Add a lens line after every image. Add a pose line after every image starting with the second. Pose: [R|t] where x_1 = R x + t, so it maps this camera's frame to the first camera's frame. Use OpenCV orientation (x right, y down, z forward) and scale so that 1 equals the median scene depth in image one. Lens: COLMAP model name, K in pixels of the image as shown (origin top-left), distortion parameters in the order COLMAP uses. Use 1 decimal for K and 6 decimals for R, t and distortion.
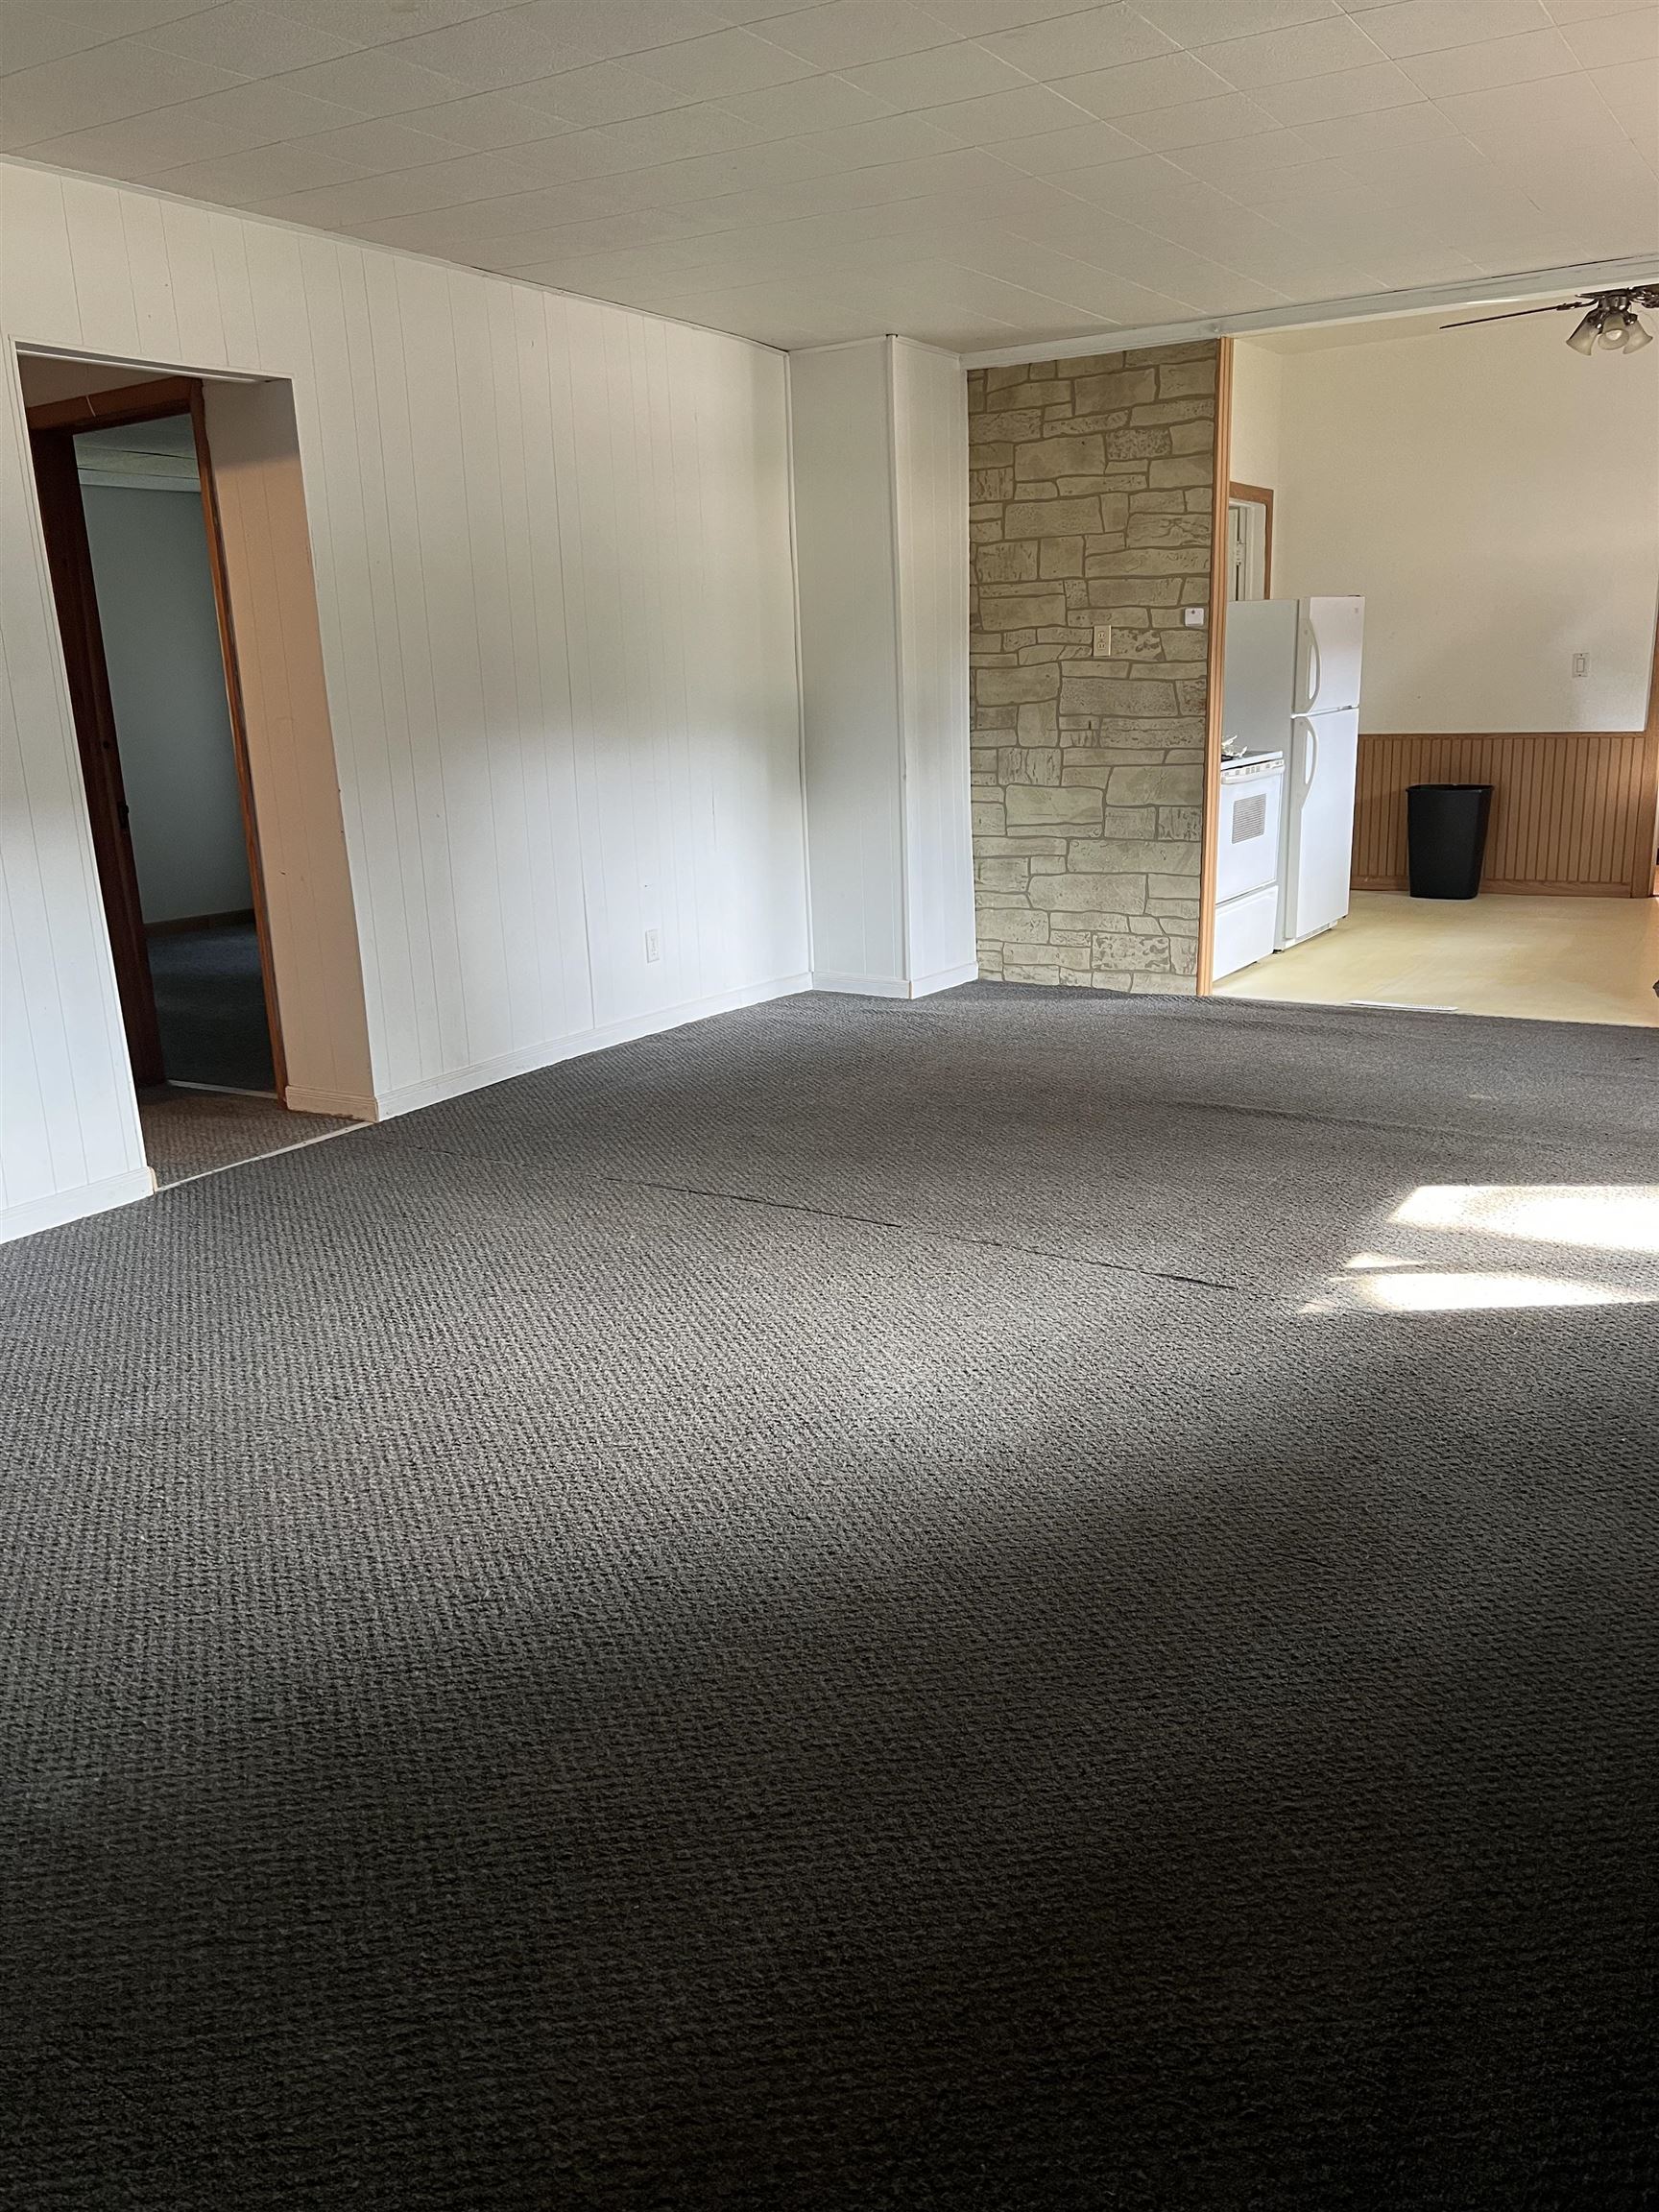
lens RADIAL K [[1668.6, 0, 829.7], [0, 1668.6, 1105.8], [0, 0, 1]] dist [0.008678, -0.004701]
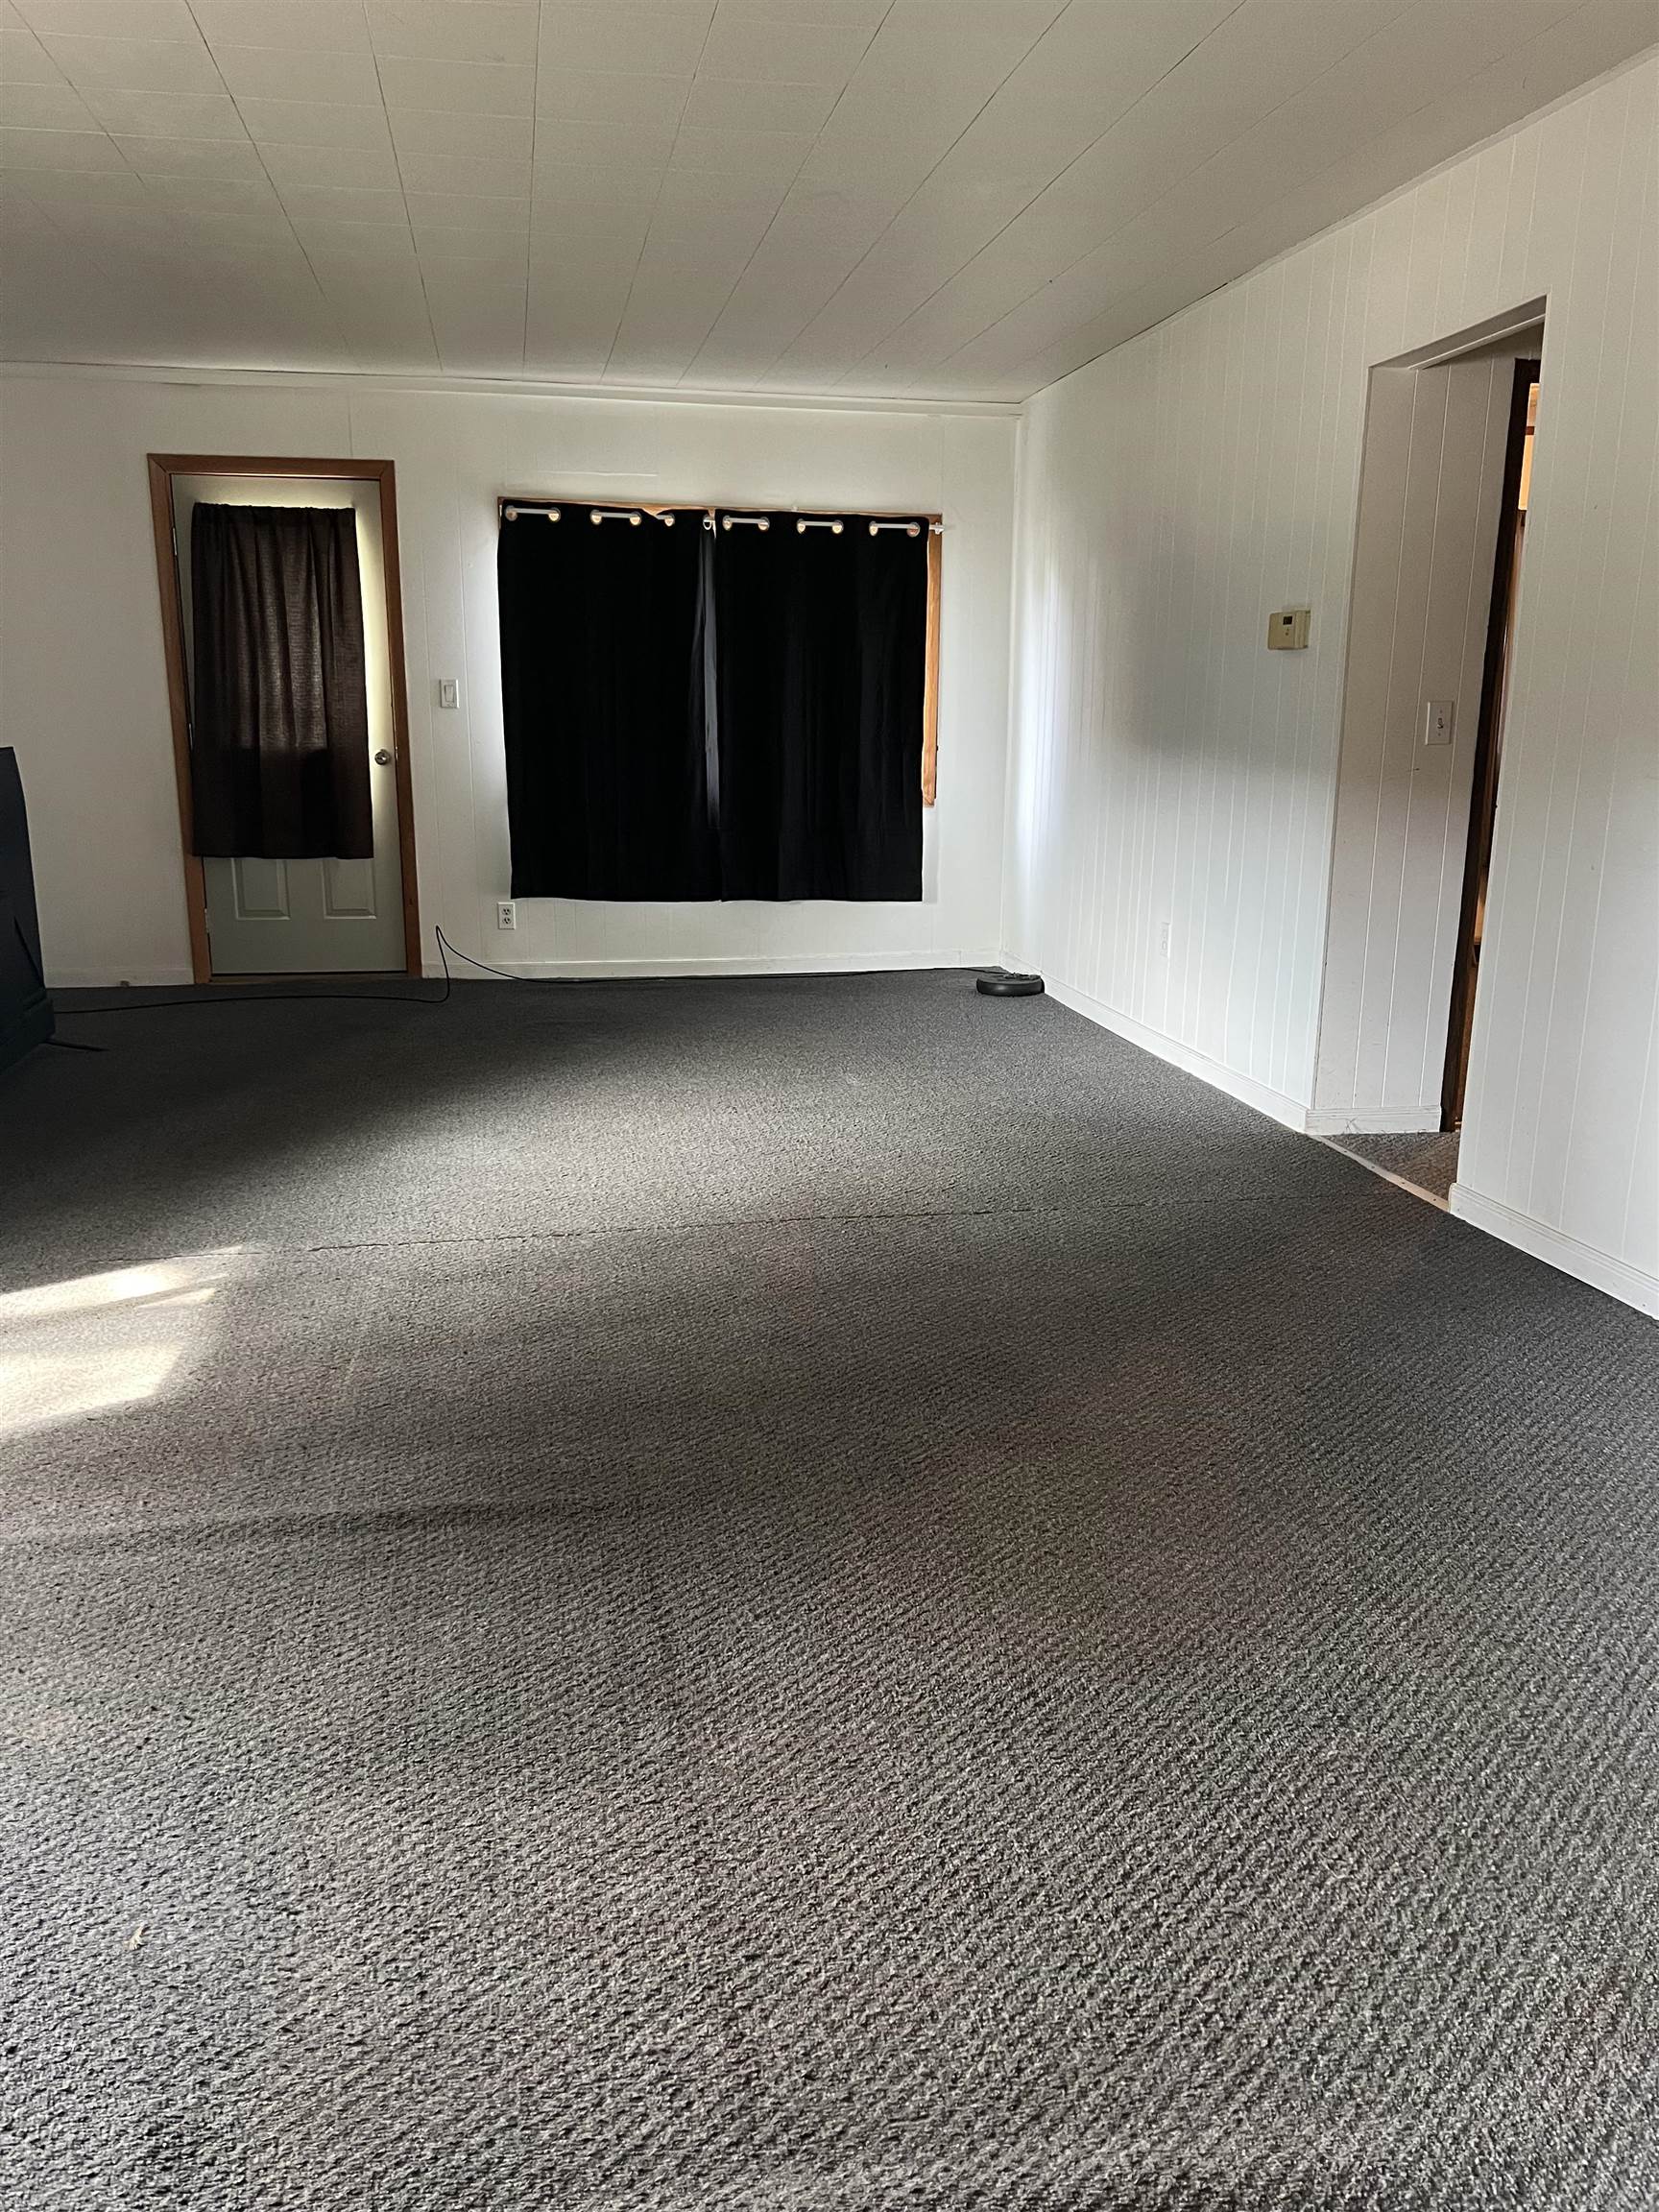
lens RADIAL K [[1668.6, 0, 829.2], [0, 1668.6, 1108.1], [0, 0, 1]] dist [0.008678, -0.004701]
pose [[-0.728160, 0.187000, -0.659404, 0.604497], [-0.156295, 0.891413, 0.425388, -0.422320], [0.667349, 0.412813, -0.619864, 1.619834]]
